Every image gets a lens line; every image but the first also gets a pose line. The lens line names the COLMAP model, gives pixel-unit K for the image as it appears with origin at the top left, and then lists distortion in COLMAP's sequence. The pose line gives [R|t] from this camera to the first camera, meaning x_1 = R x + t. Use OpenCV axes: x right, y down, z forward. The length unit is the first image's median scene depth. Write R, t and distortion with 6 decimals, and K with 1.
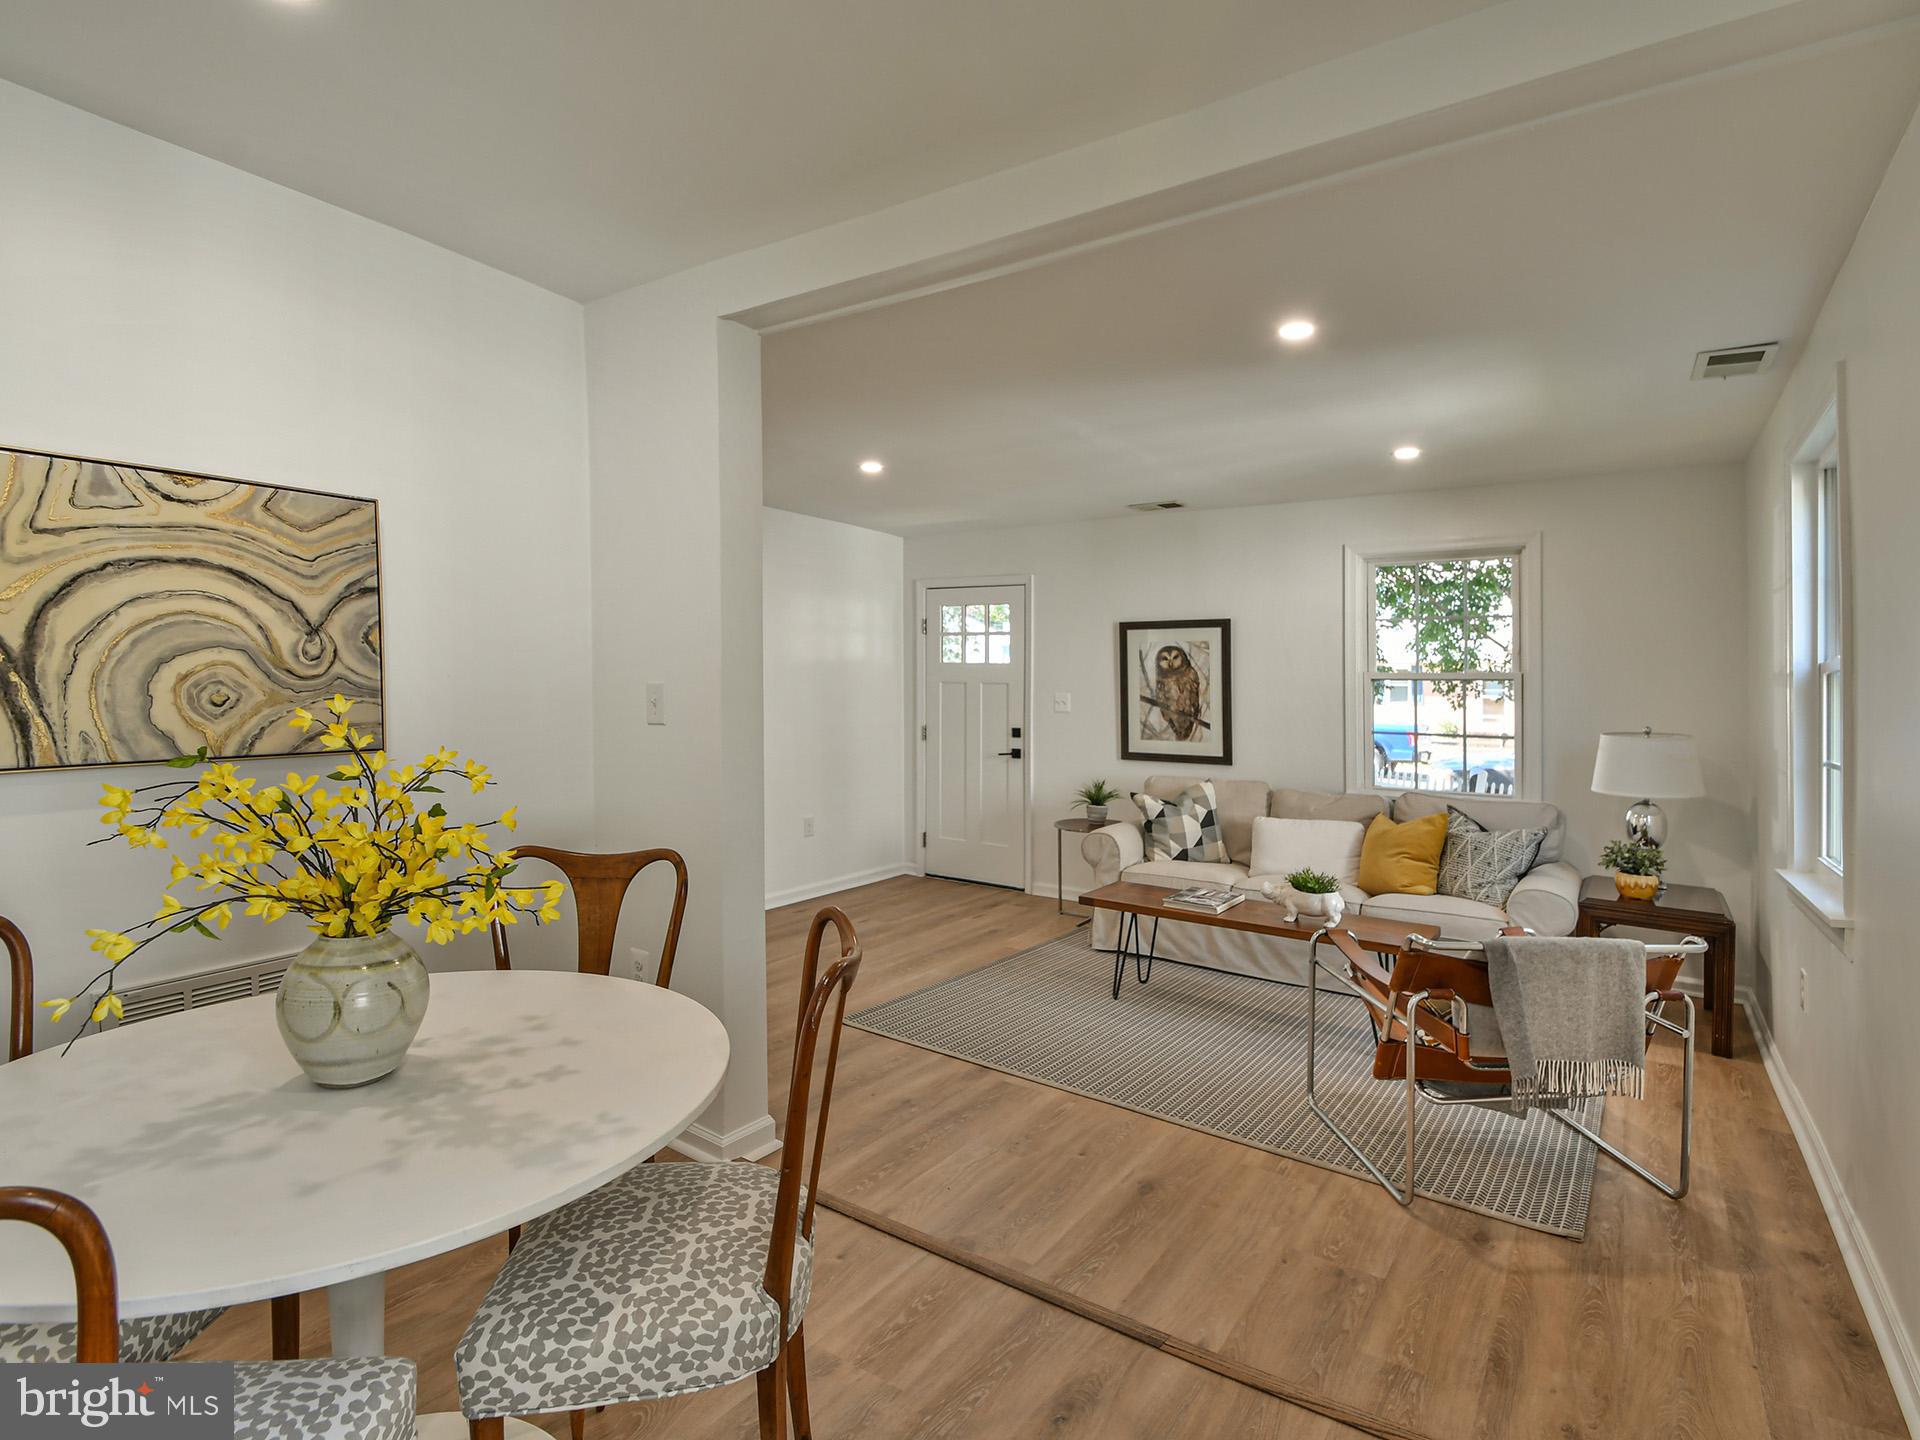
lens RADIAL K [[973.8, 0, 960.0], [0, 973.8, 720.0], [0, 0, 1]] dist [-0.003332, -0.001604]
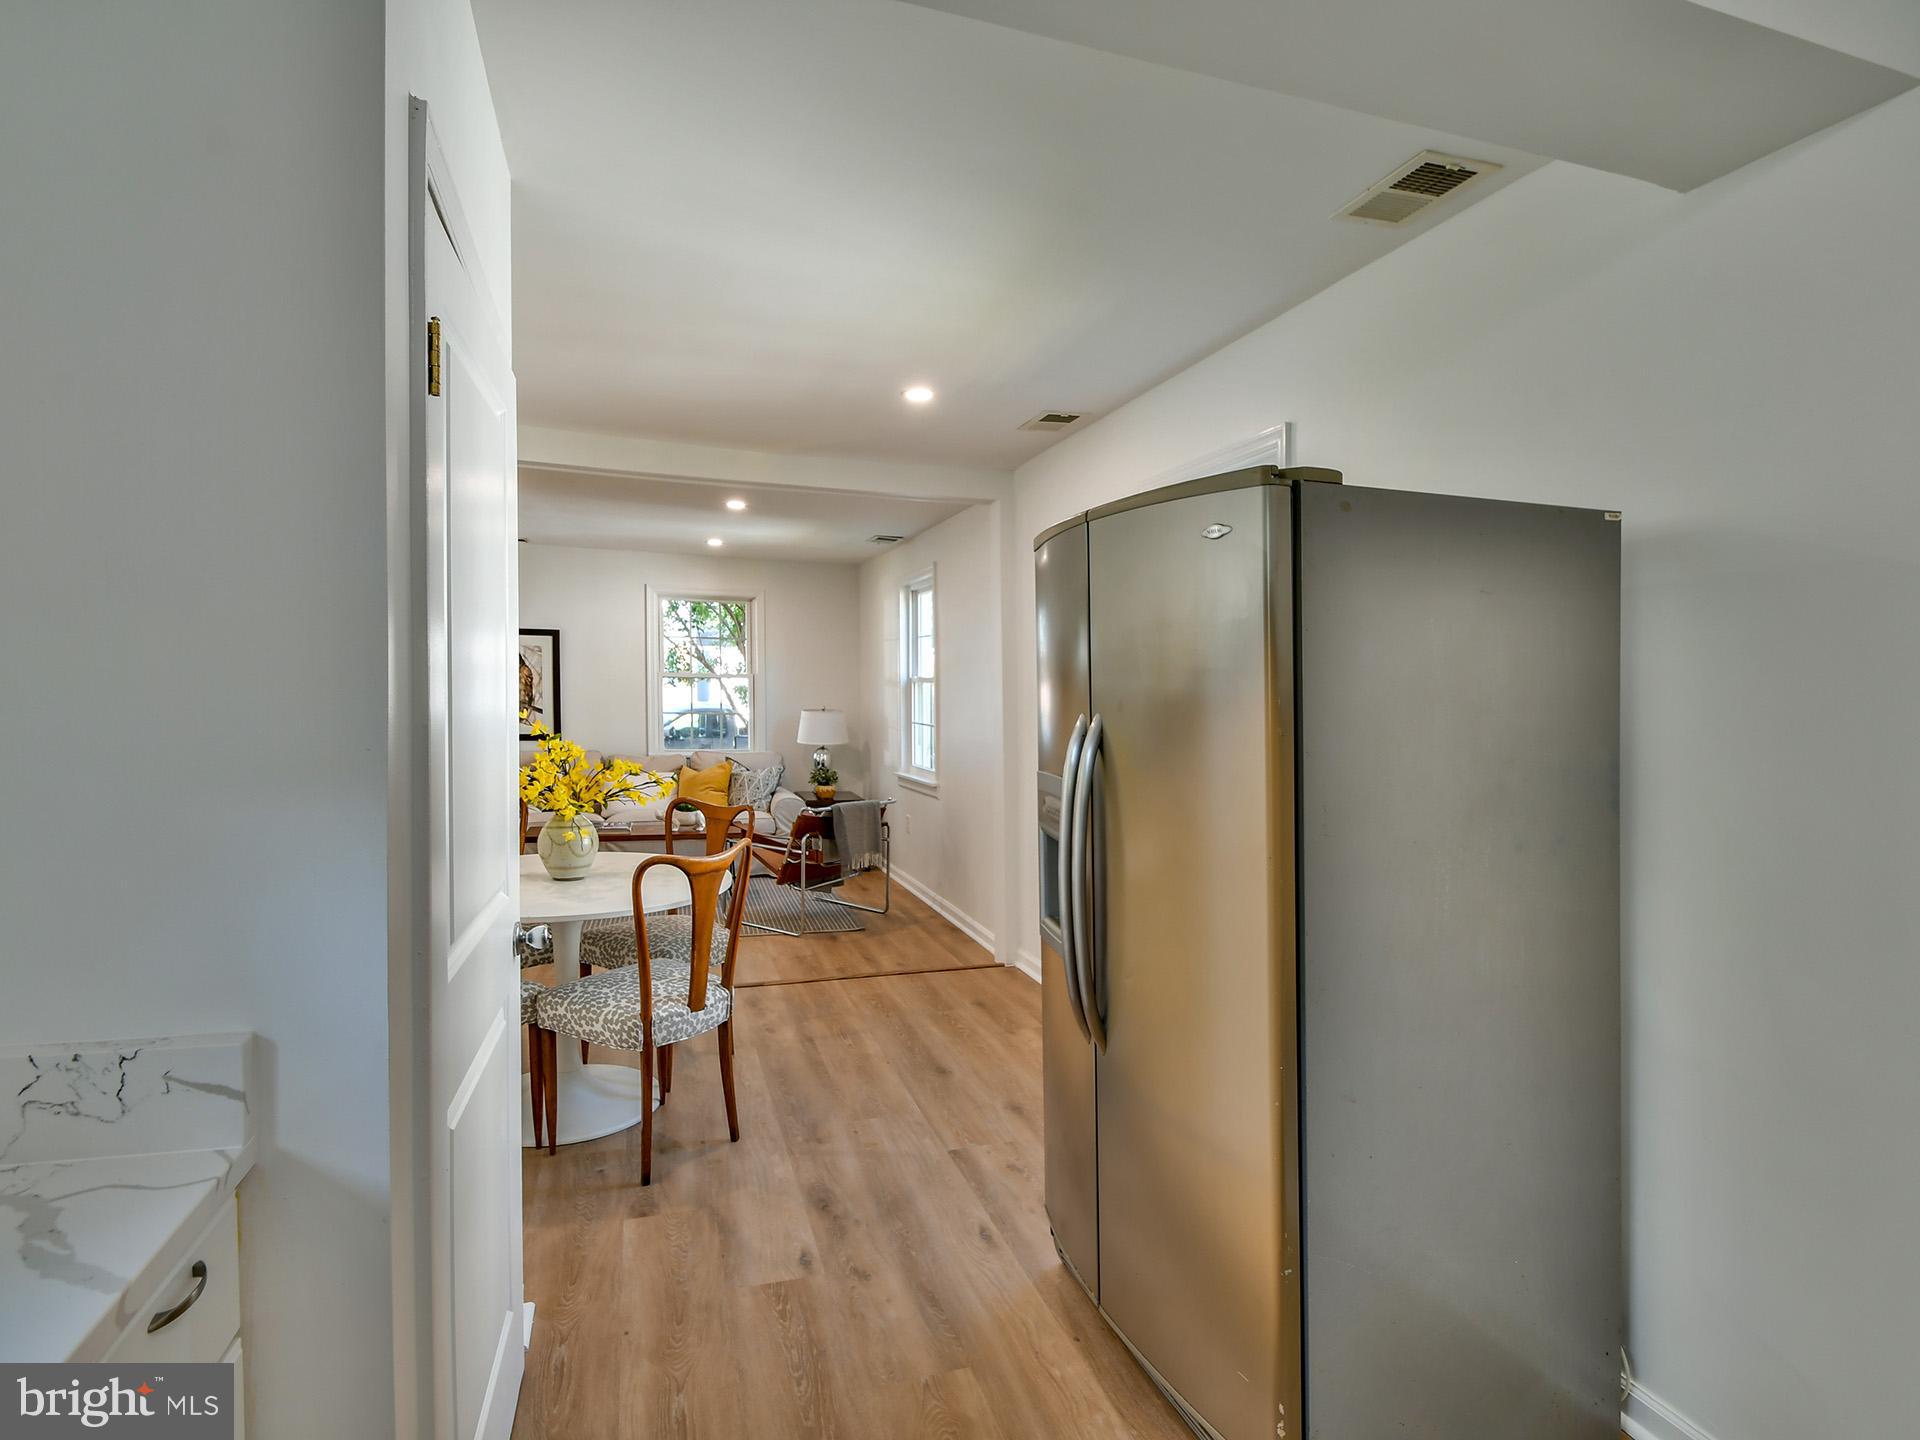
lens RADIAL K [[973.8, 0, 960.0], [0, 973.8, 720.0], [0, 0, 1]] dist [-0.003332, -0.001604]
pose [[0.631462, -0.032280, 0.774735, -0.544126], [0.014411, 0.999449, 0.029896, -0.017256], [-0.775273, -0.007713, 0.631579, -0.346600]]
